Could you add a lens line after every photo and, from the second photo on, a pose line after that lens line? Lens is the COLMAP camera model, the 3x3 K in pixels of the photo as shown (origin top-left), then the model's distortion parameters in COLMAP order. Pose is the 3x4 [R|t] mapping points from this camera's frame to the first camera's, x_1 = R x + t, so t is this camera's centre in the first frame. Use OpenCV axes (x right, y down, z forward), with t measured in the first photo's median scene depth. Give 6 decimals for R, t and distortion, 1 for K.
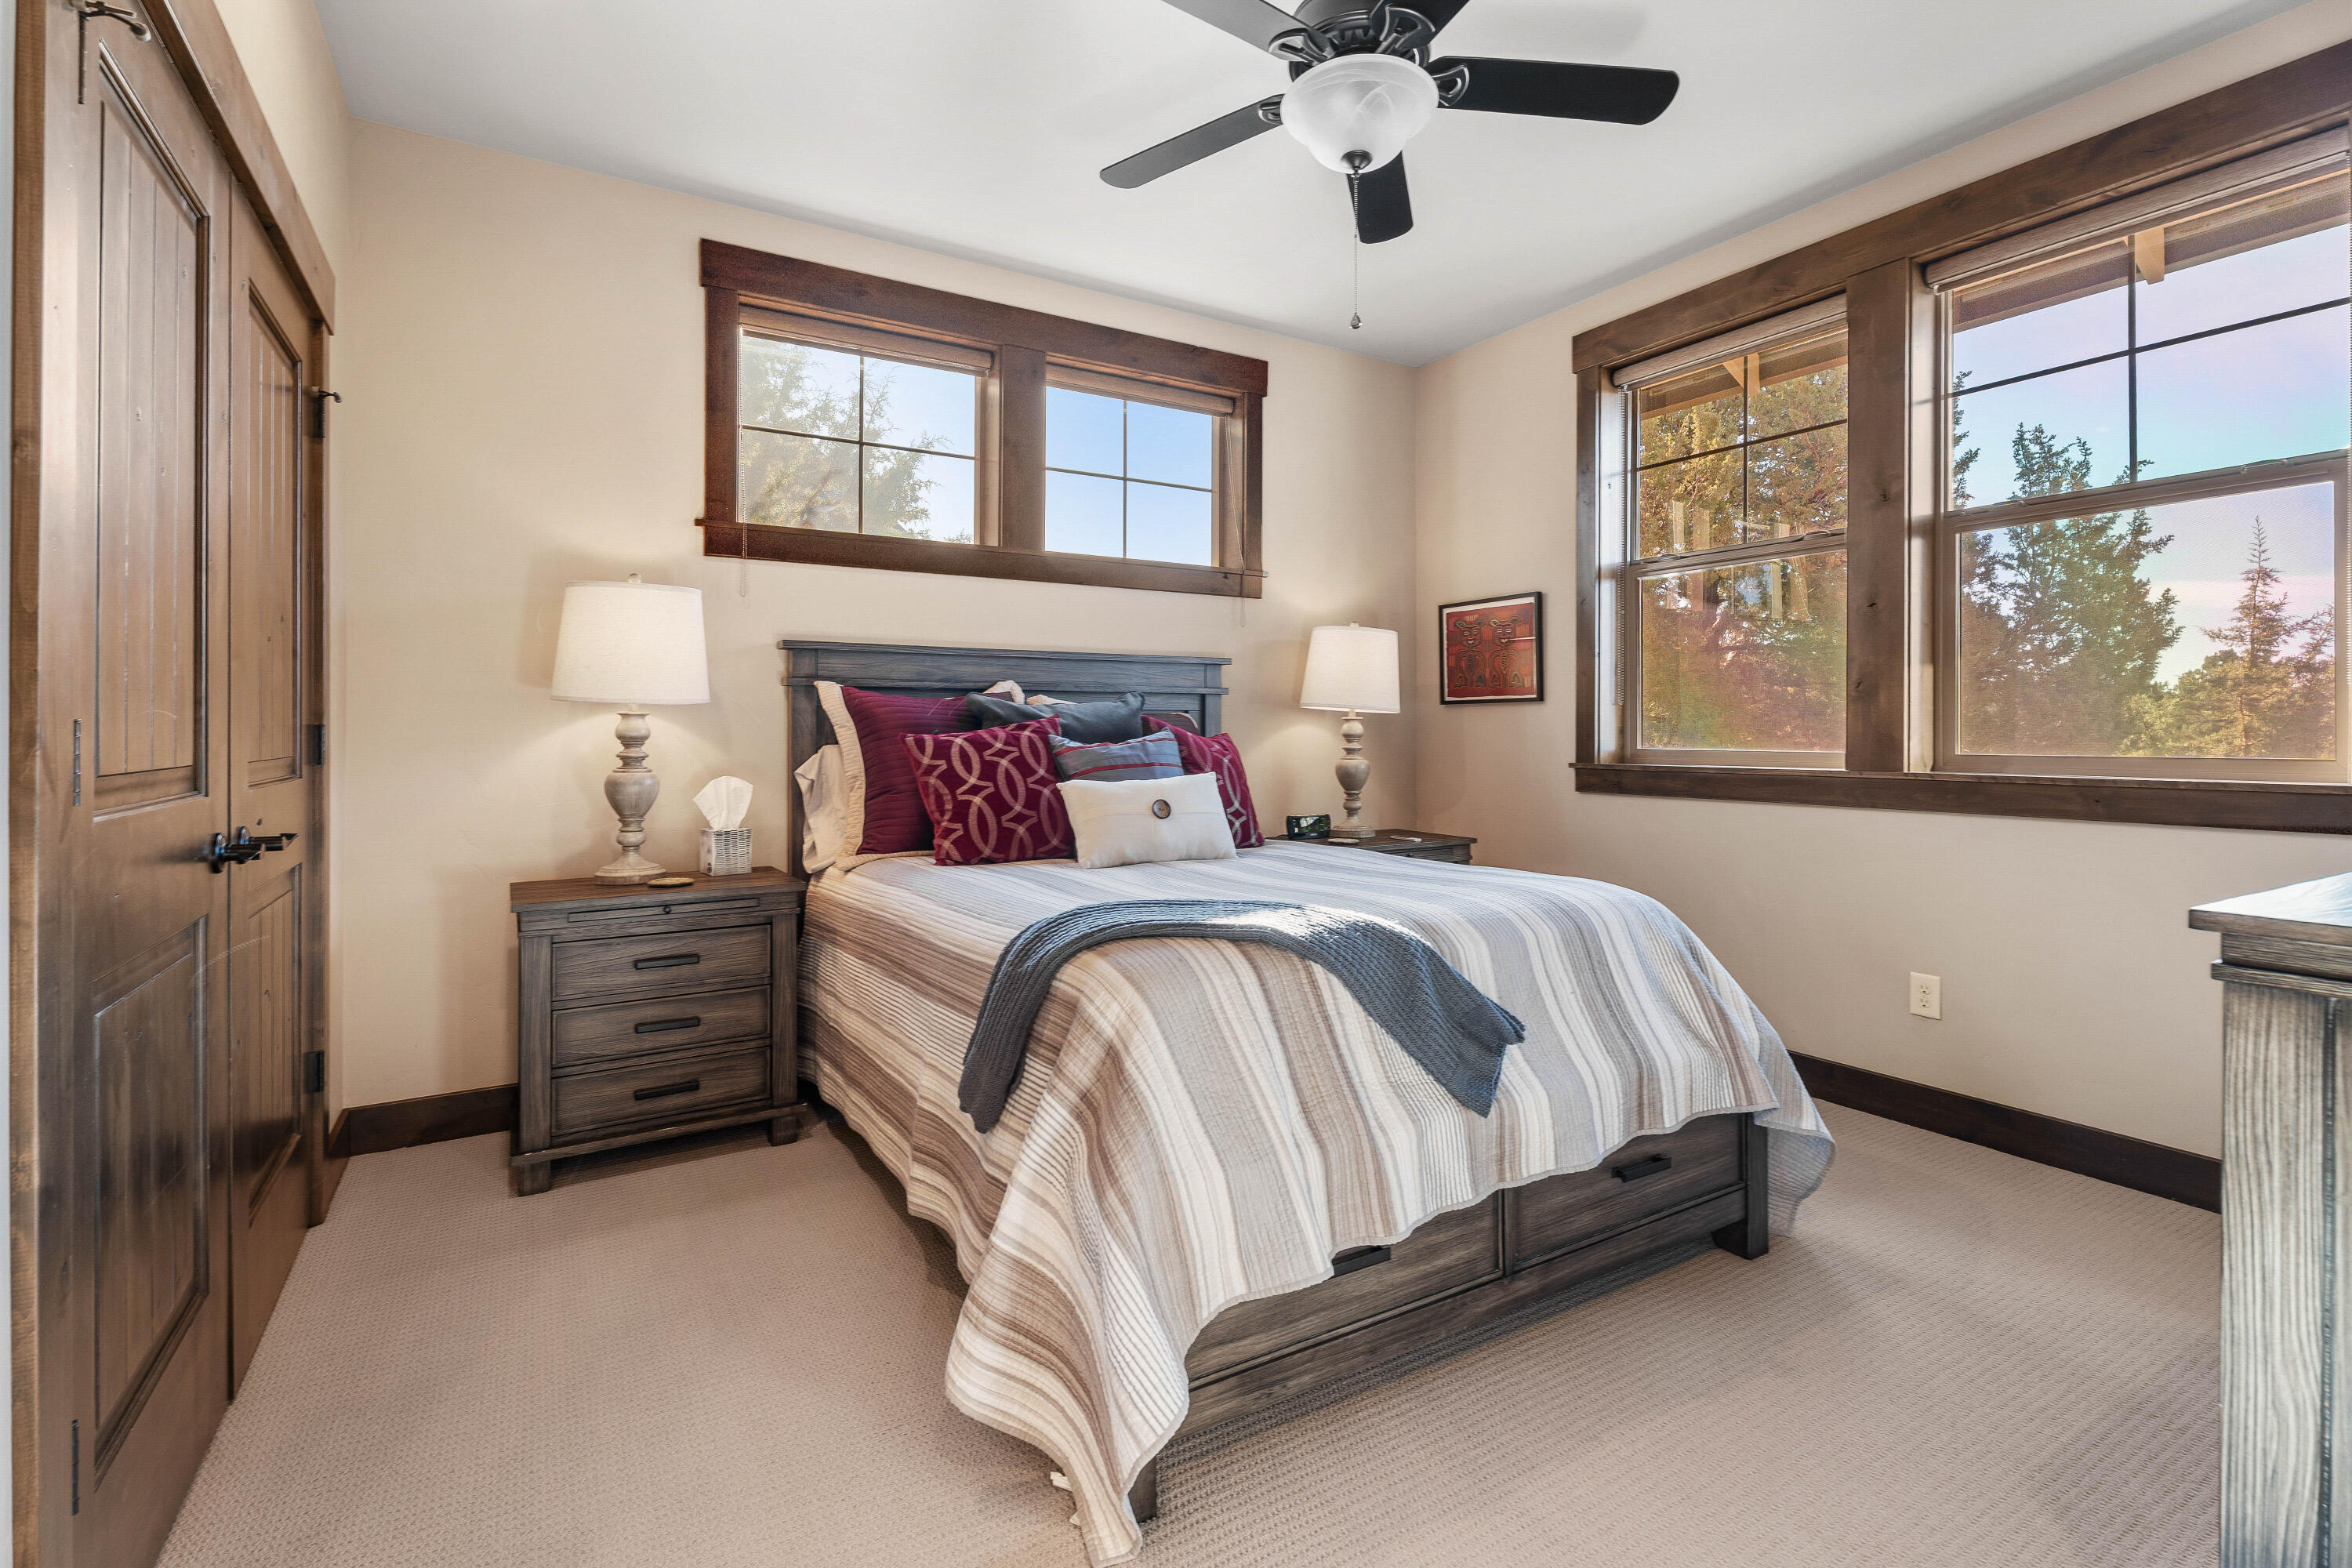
lens RADIAL K [[1061.7, 0, 1154.7], [0, 1061.7, 732.1], [0, 0, 1]] dist [-0.000544, 0.000242]
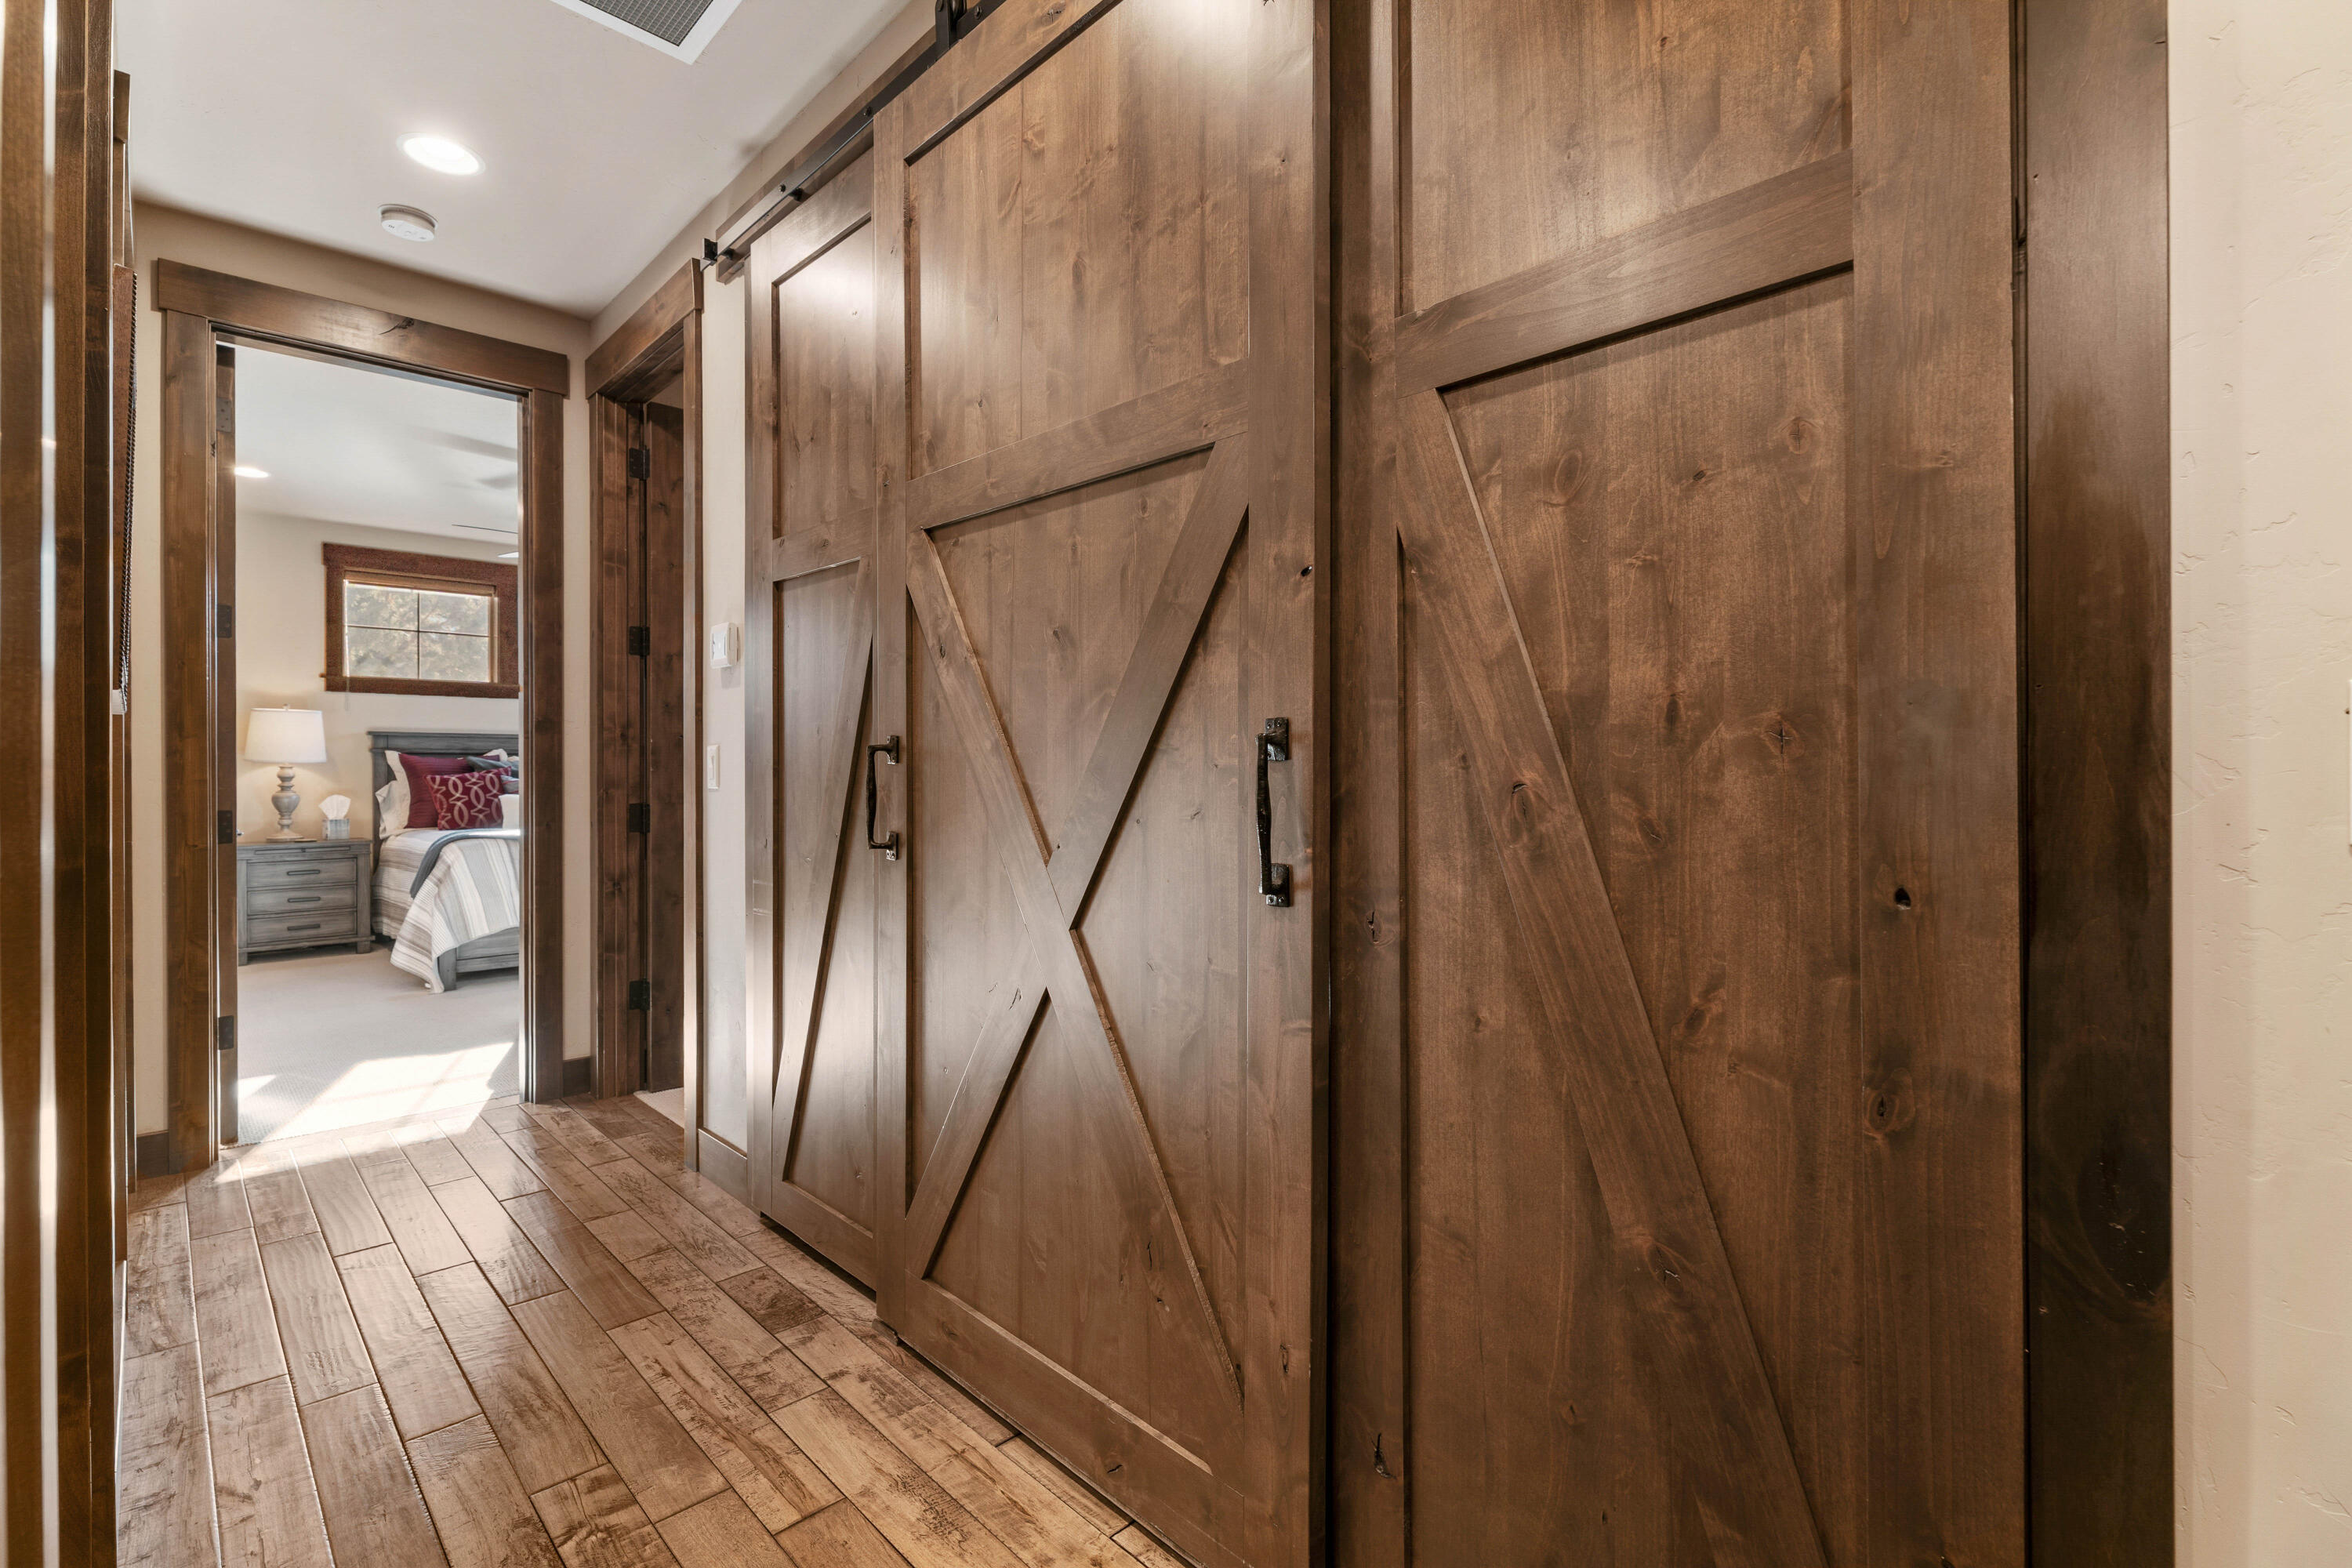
lens RADIAL K [[1061.7, 0, 1174.4], [0, 1061.7, 777.6], [0, 0, 1]] dist [-0.000544, 0.000242]
pose [[0.972066, -0.003481, 0.234684, 0.765037], [0.002217, 0.999982, 0.005650, -0.002573], [-0.234699, -0.004972, 0.972055, -1.537150]]
